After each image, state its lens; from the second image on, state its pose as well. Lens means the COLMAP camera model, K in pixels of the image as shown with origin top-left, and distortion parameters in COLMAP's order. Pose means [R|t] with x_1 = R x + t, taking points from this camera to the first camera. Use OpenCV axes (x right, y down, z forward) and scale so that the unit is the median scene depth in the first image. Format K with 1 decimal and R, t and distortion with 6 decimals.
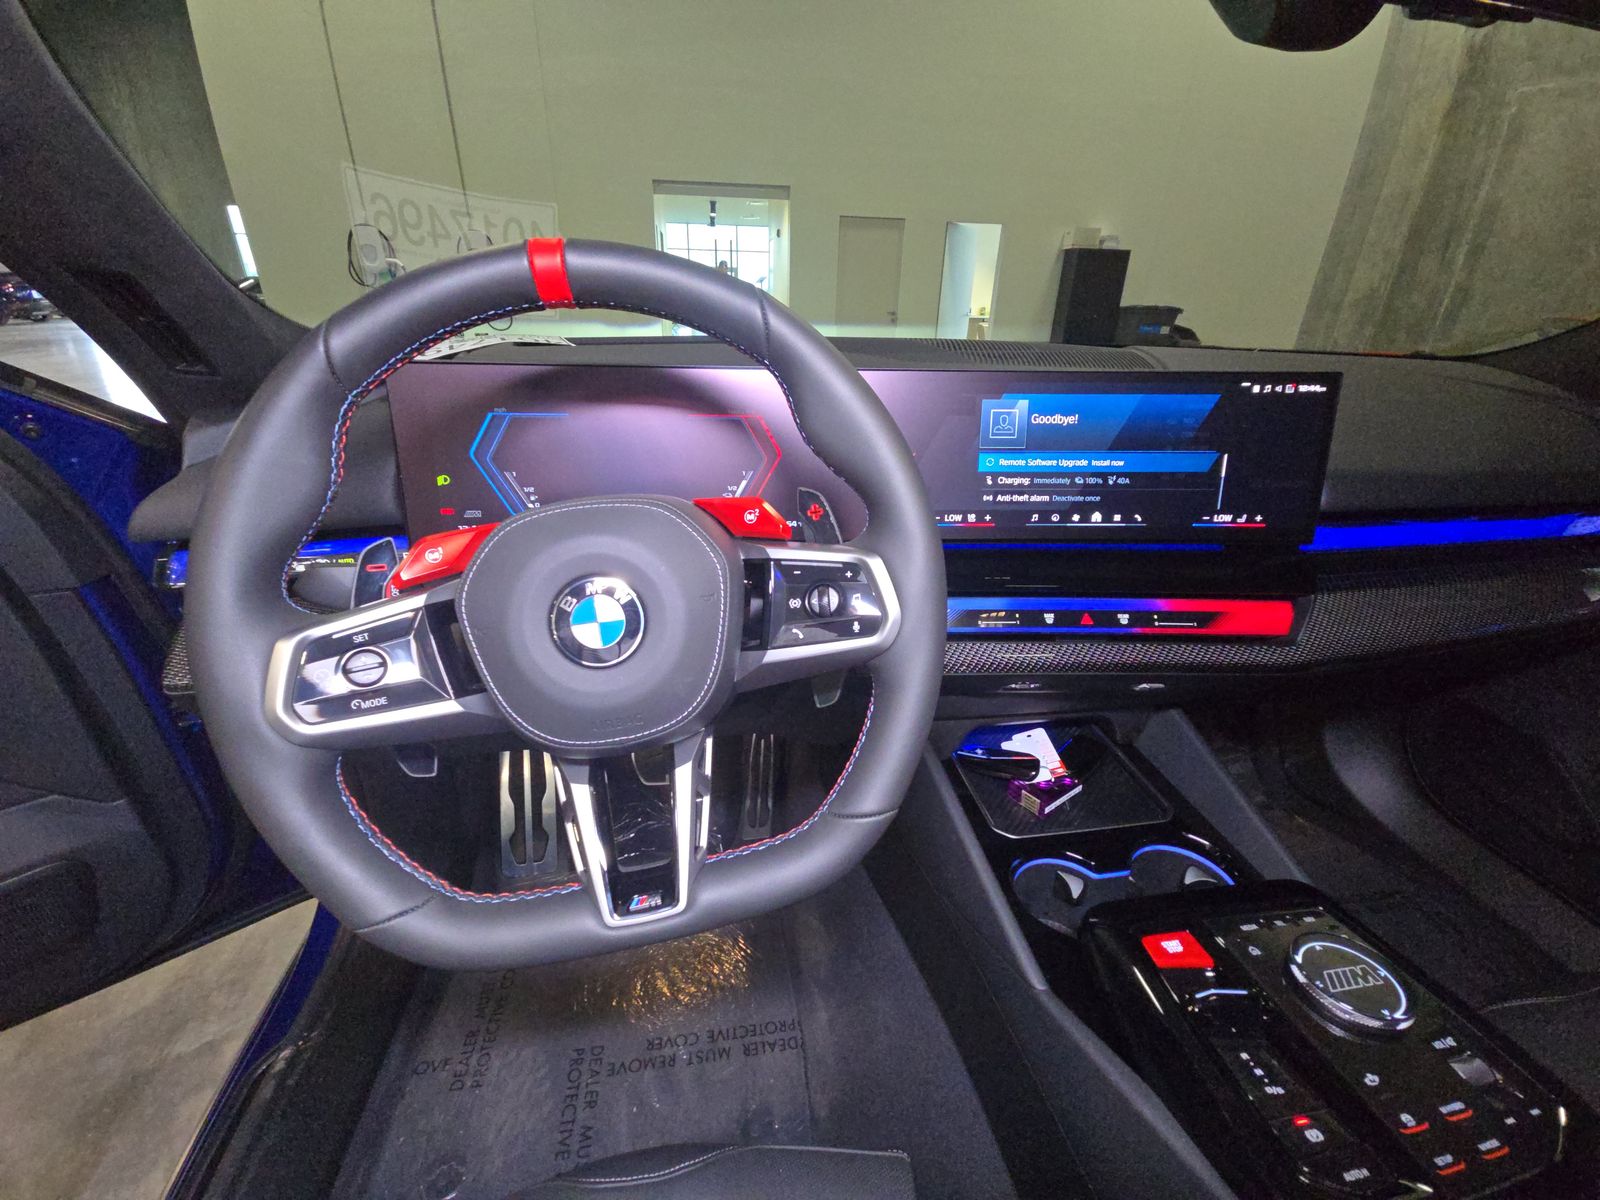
lens RADIAL K [[648.0, 0, 805.1], [0, 648.0, 600.7], [0, 0, 1]] dist [-0.032036, 0.019637]
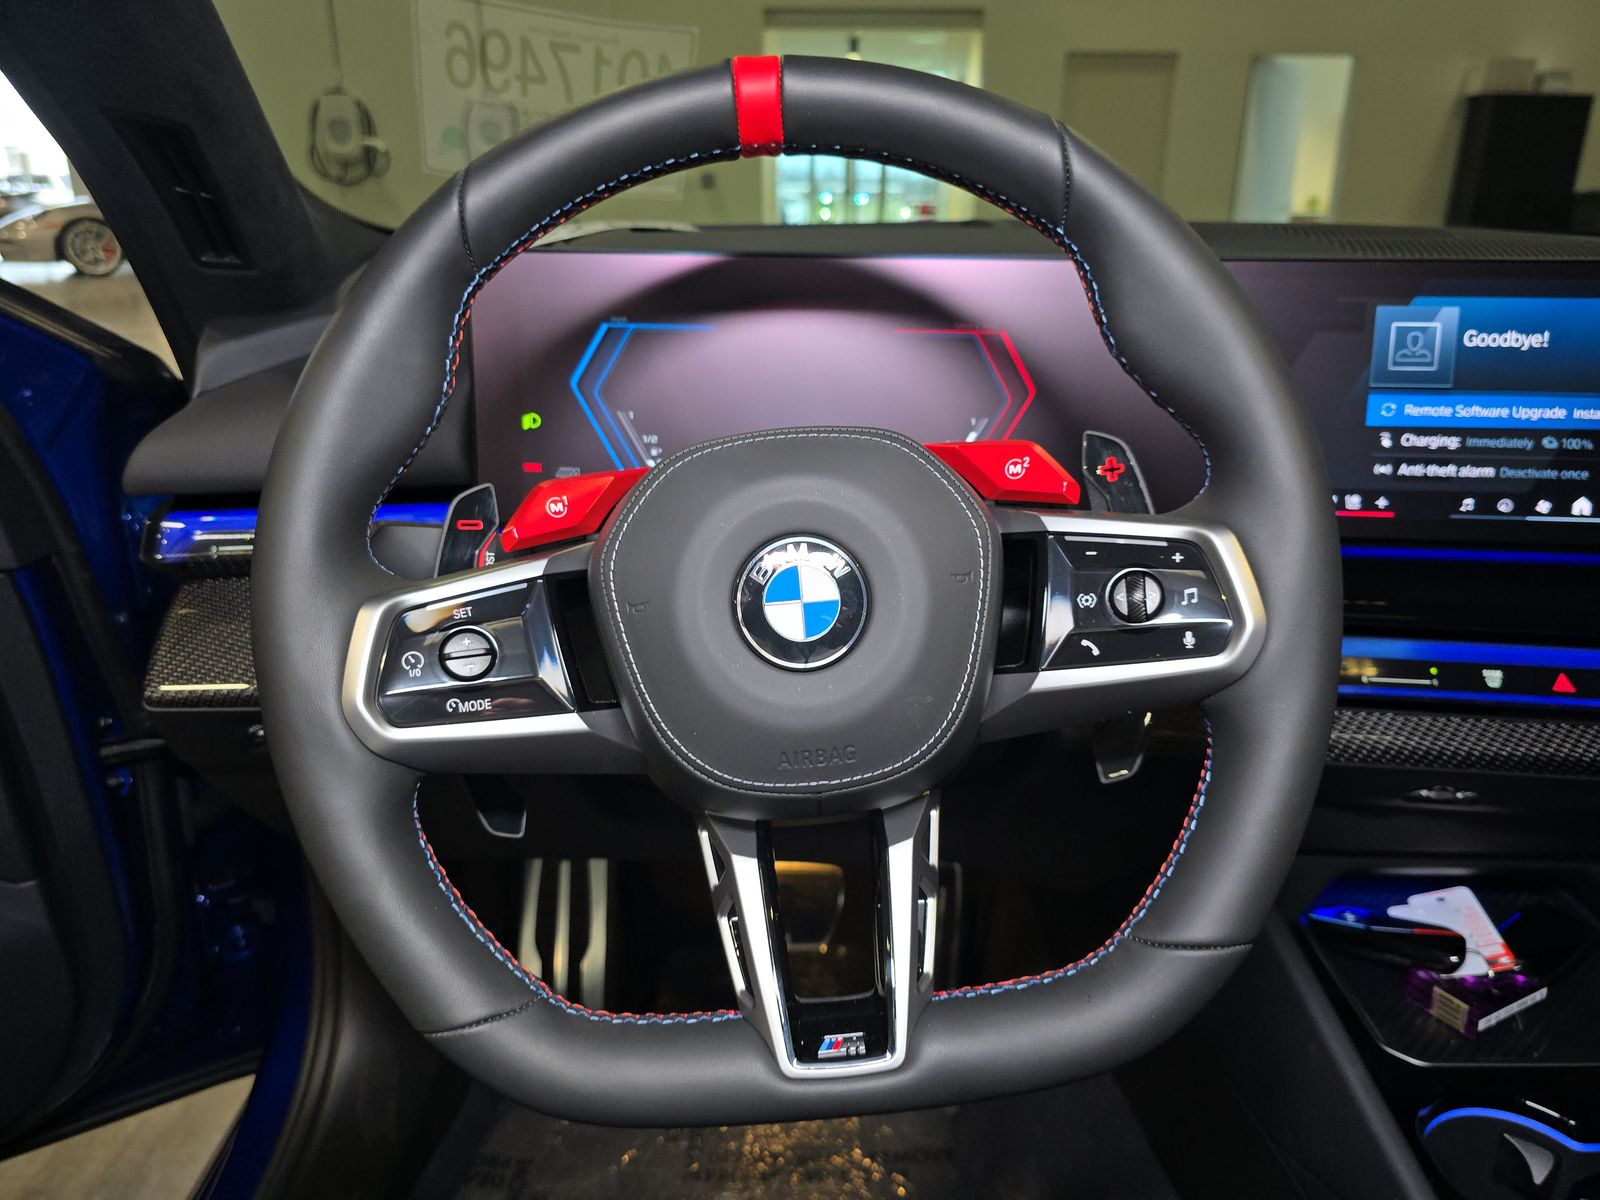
lens RADIAL K [[1098.0, 0, 800.0], [0, 1098.0, 600.0], [0, 0, 1]] dist [0.009719, -0.028758]
pose [[0.986228, 0.039784, -0.160534, -0.096892], [-0.053118, 0.995408, -0.079639, 0.084644], [0.156628, 0.087069, 0.983812, -0.087620]]
